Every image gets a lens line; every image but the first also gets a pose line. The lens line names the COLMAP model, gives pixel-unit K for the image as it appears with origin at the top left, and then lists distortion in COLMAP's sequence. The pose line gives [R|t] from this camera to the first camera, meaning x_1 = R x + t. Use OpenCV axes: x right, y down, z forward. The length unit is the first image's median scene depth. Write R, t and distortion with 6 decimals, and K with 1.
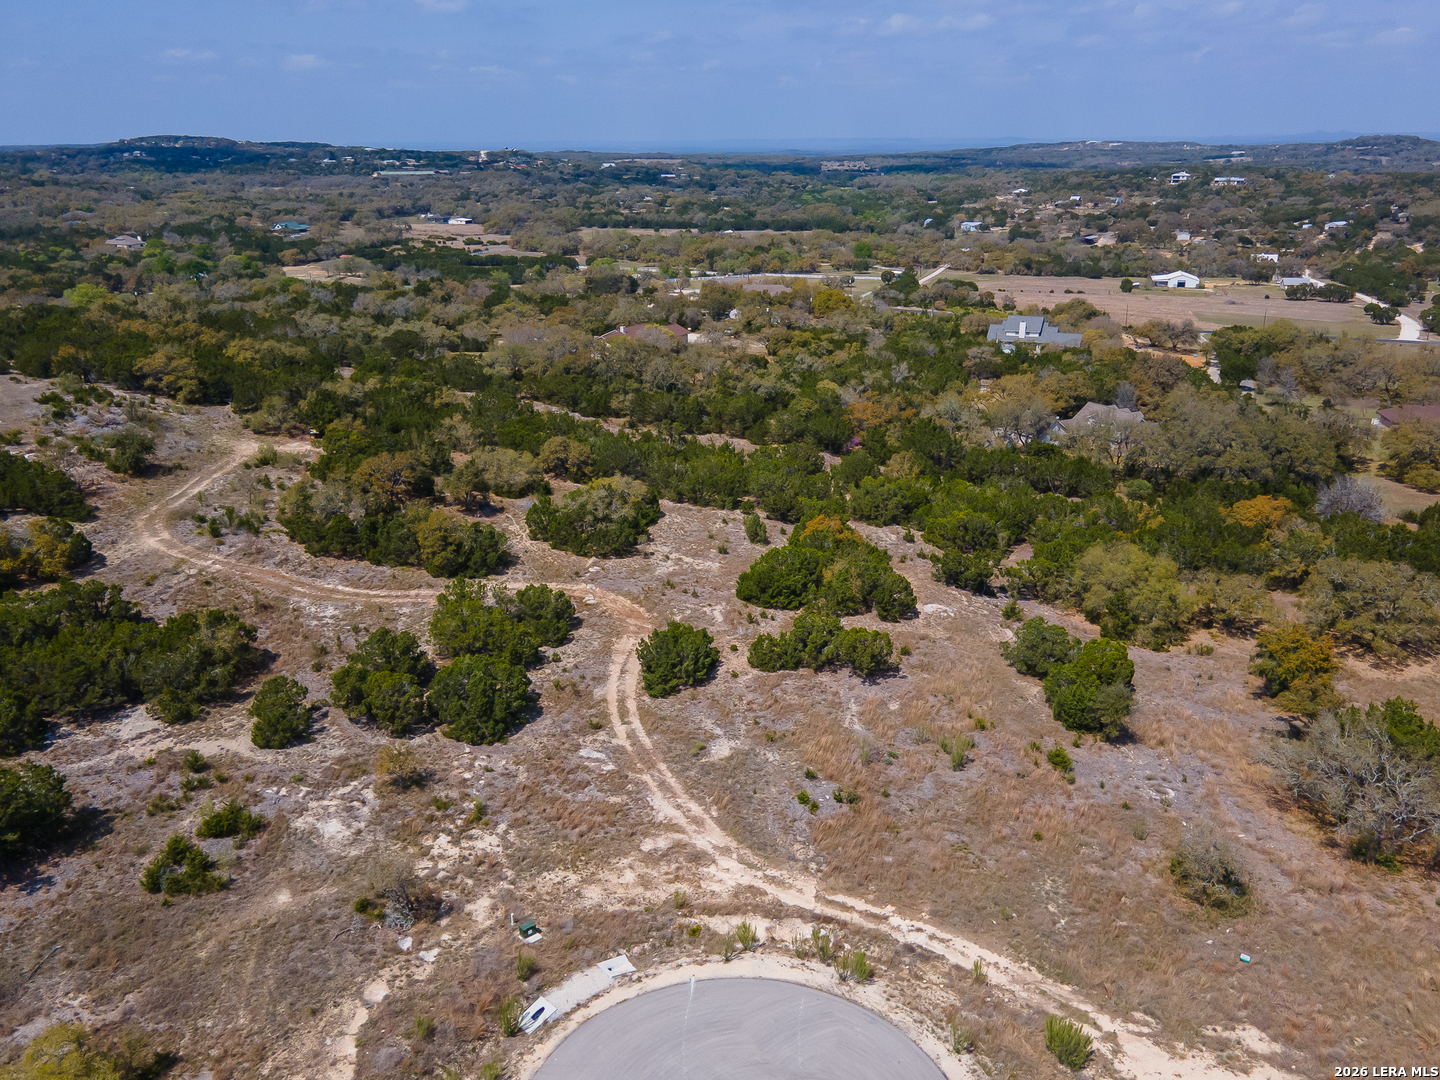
lens RADIAL K [[1131.5, 0, 751.7], [0, 1131.5, 556.5], [0, 0, 1]] dist [0.008838, 0.058062]
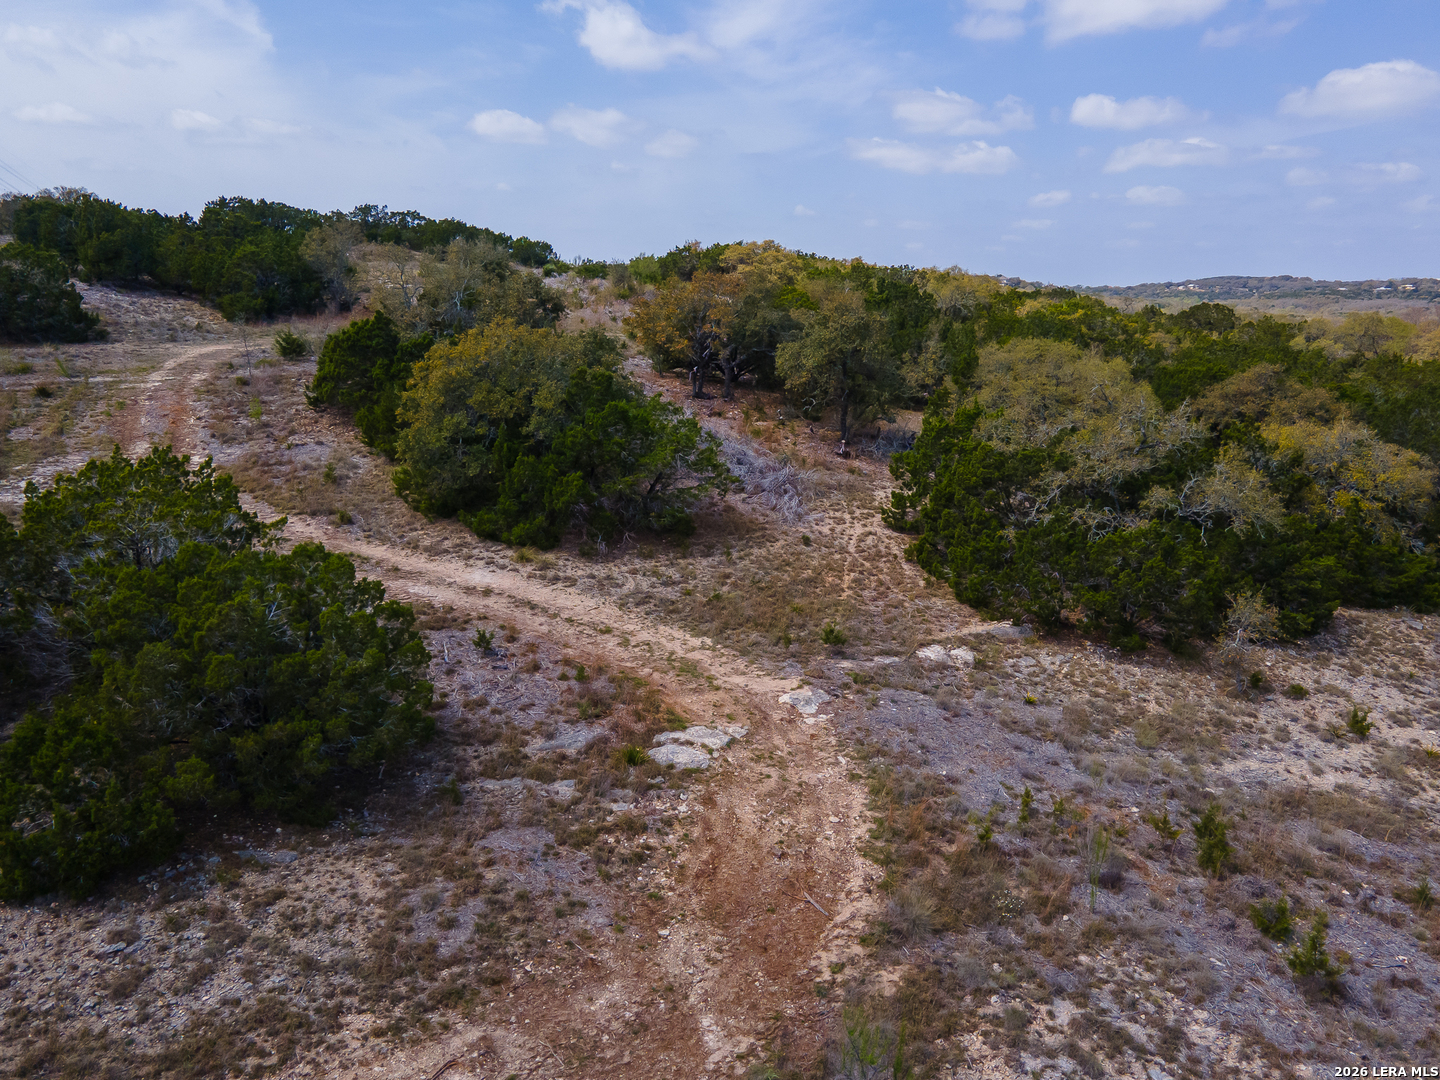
lens RADIAL K [[1080.8, 0, 720.1], [0, 1080.8, 512.1], [0, 0, 1]] dist [0.029409, 0.008376]
pose [[0.625237, 0.170581, -0.761565, 0.000923], [-0.288855, 0.957102, -0.022768, 0.001355], [0.725011, 0.234218, 0.647689, 0.850056]]
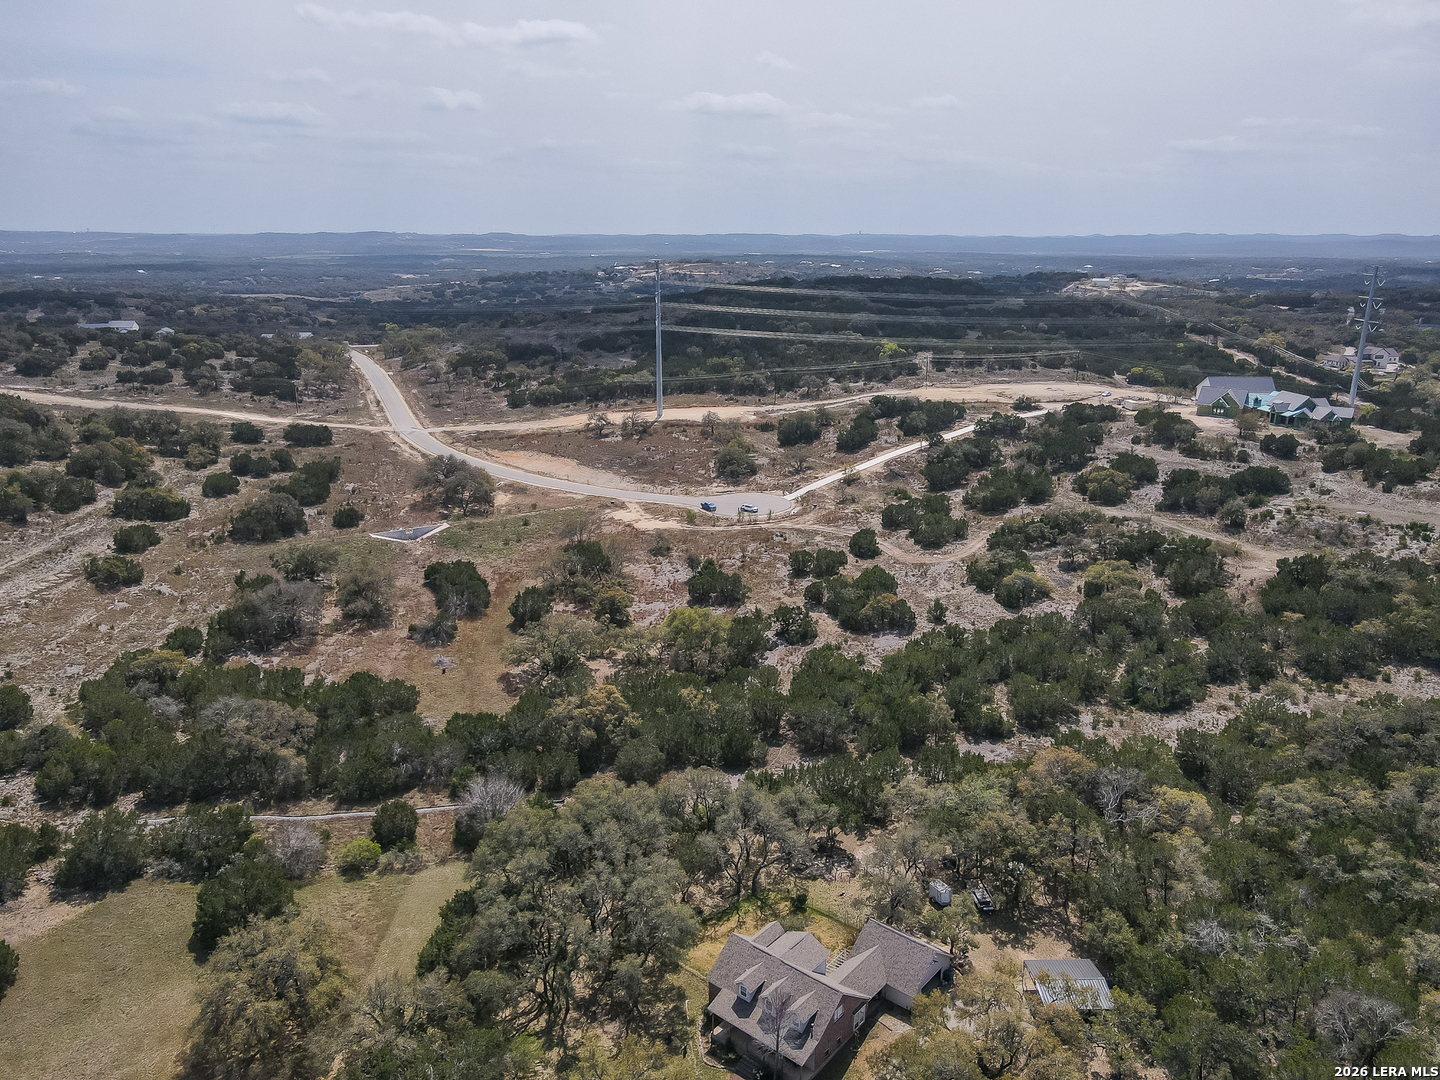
lens RADIAL K [[1068.3, 0, 720.2], [0, 1068.3, 510.4], [0, 0, 1]] dist [-0.008679, 0.041307]
pose [[-0.925238, 0.099672, -0.366061, 0.915037], [-0.128942, 0.824822, 0.550492, -1.035133], [0.356804, 0.556537, -0.750305, 2.235006]]
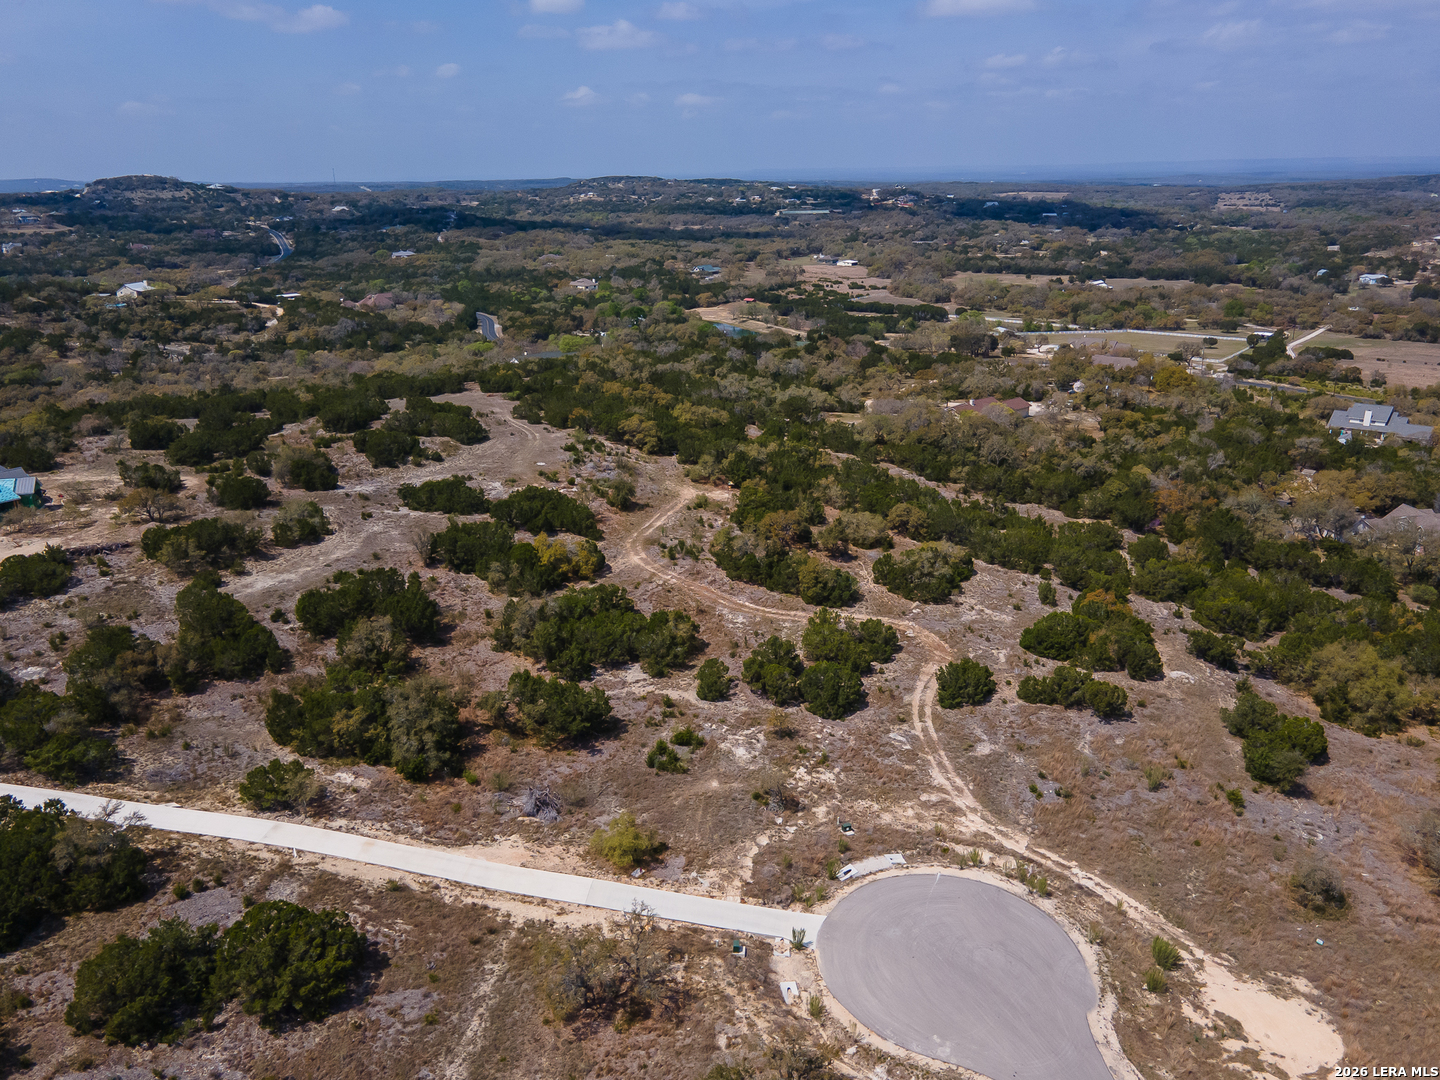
lens RADIAL K [[1119.0, 0, 716.0], [0, 1119.0, 513.8], [0, 0, 1]] dist [0.006611, 0.029398]
pose [[0.937835, 0.096934, -0.333270, 0.079988], [-0.112776, 0.993212, -0.028473, -0.042299], [0.328248, 0.064288, 0.942401, -0.405569]]
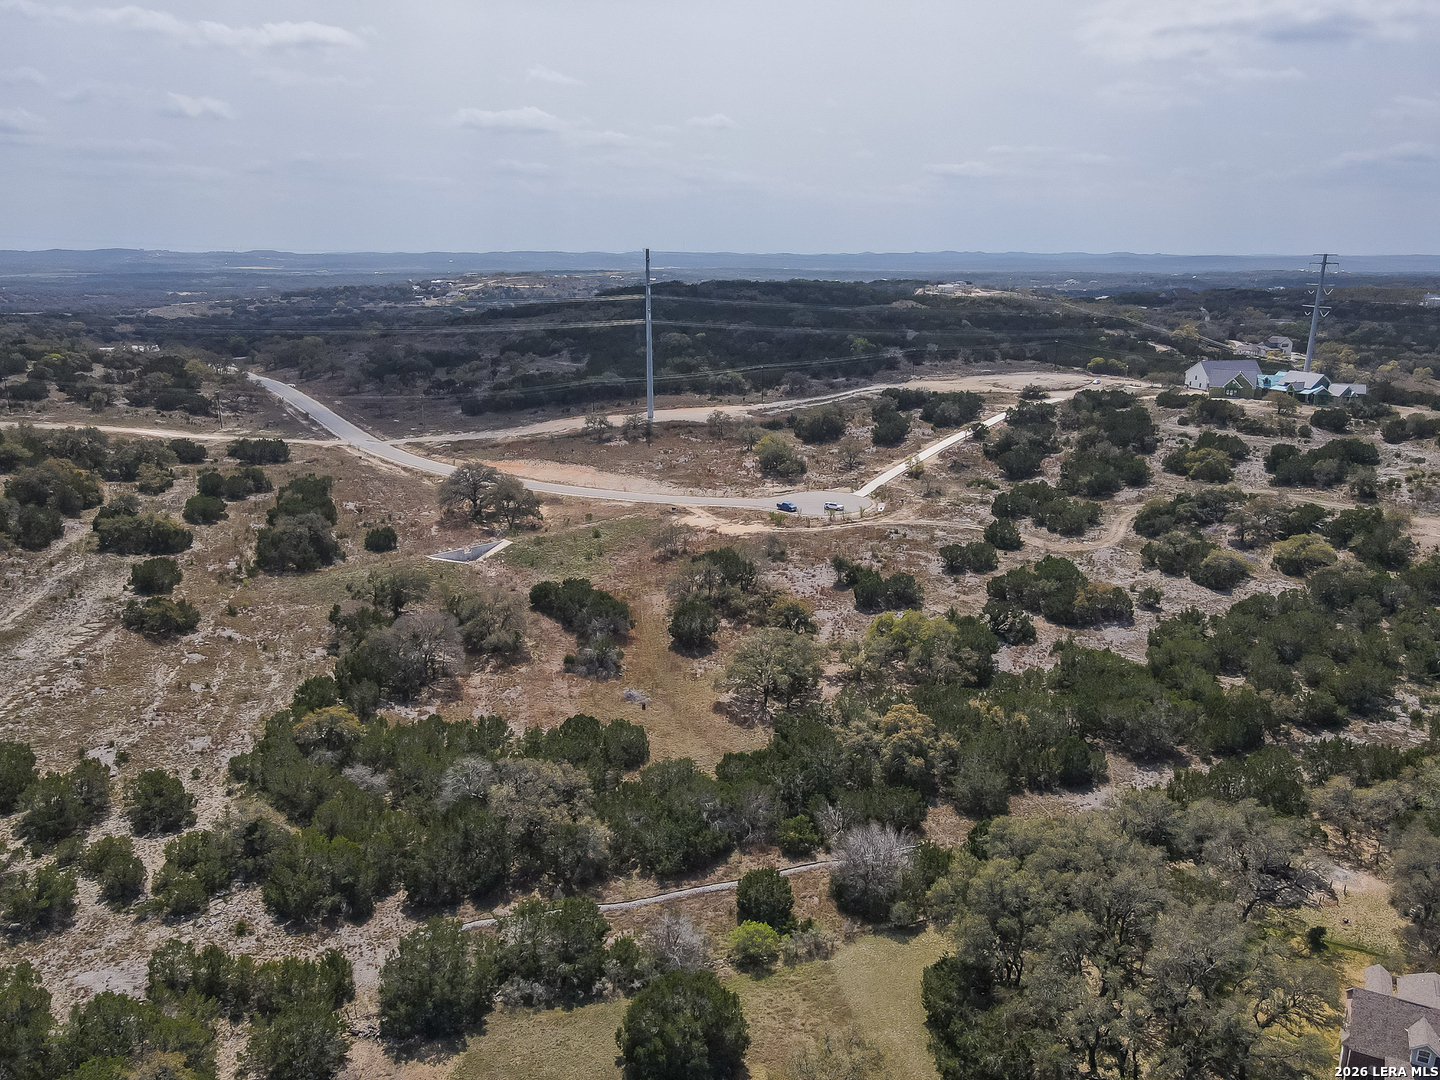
lens RADIAL K [[1058.6, 0, 724.3], [0, 1058.6, 547.1], [0, 0, 1]] dist [-0.009594, 0.039120]
pose [[-0.829557, 0.154422, -0.536645, 1.334453], [-0.191977, 0.823565, 0.533746, -0.794420], [0.524385, 0.545796, -0.653549, 1.832541]]
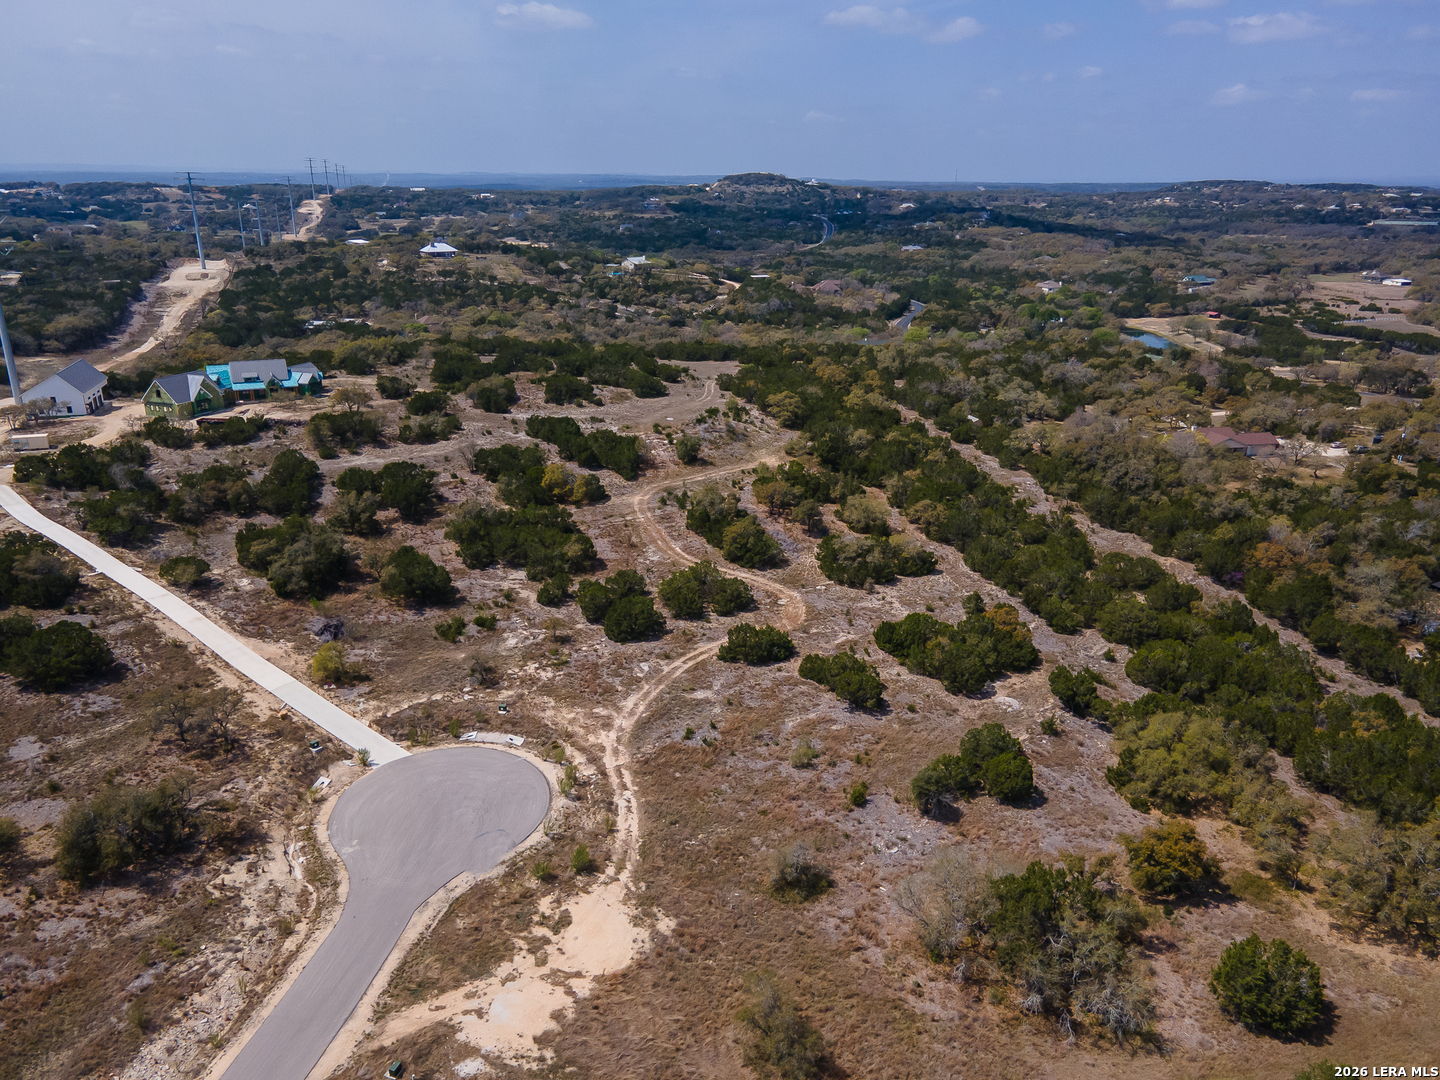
lens RADIAL K [[1054.5, 0, 720.0], [0, 1054.5, 540.0], [0, 0, 1]] dist [0.018742, 0.040777]
pose [[0.620356, 0.267853, -0.737165, 0.822478], [-0.279964, 0.953585, 0.110889, -0.173012], [0.732652, 0.137589, 0.666551, -0.030378]]
